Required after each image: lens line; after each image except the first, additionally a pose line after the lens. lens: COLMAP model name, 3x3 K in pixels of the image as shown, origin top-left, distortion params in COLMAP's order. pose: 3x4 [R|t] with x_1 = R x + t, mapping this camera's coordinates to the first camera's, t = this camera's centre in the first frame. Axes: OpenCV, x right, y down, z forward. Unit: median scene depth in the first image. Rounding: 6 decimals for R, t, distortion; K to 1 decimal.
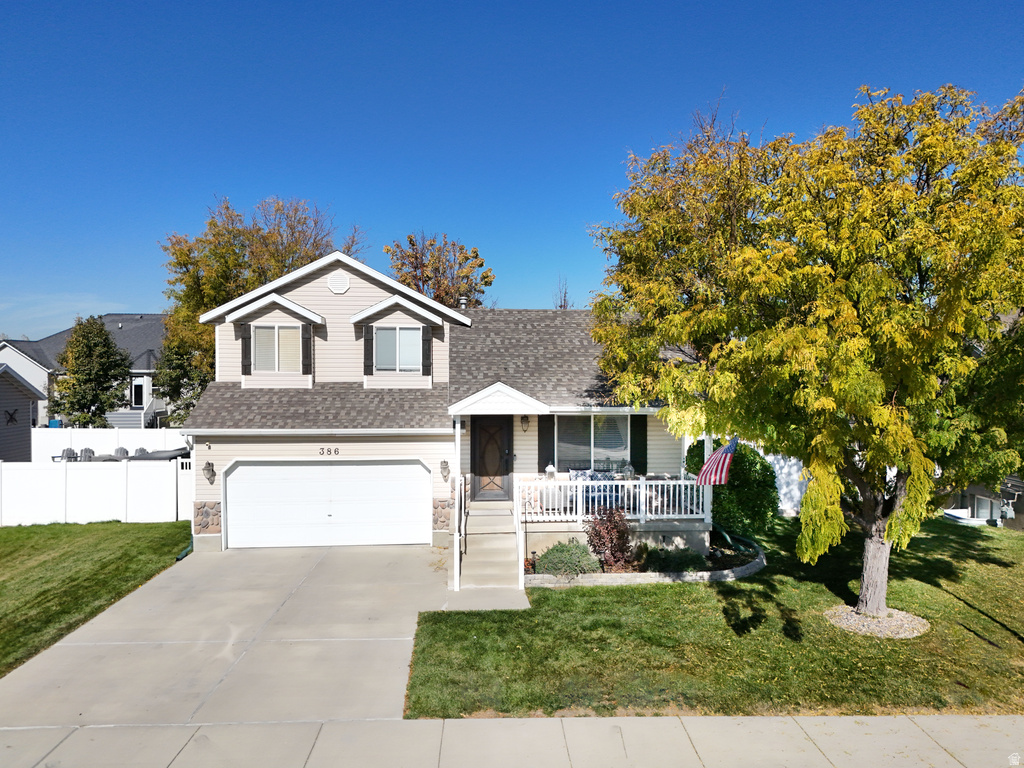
lens RADIAL K [[794.6, 0, 536.0], [0, 794.6, 382.9], [0, 0, 1]] dist [0.041579, -0.002938]
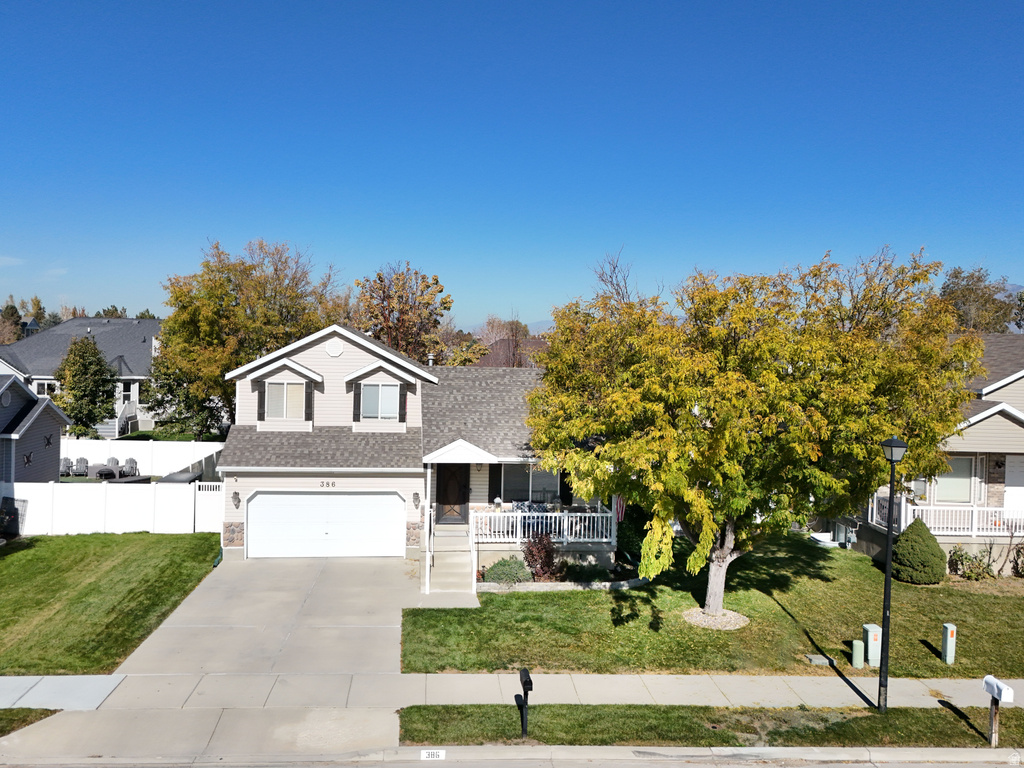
lens RADIAL K [[890.0, 0, 511.0], [0, 890.0, 352.3], [0, 0, 1]] dist [0.056404, -0.014251]
pose [[0.999502, 0.021408, 0.023185, 0.000957], [-0.021281, 0.999757, -0.005691, -0.144651], [-0.023301, 0.005195, 0.999715, -0.528383]]
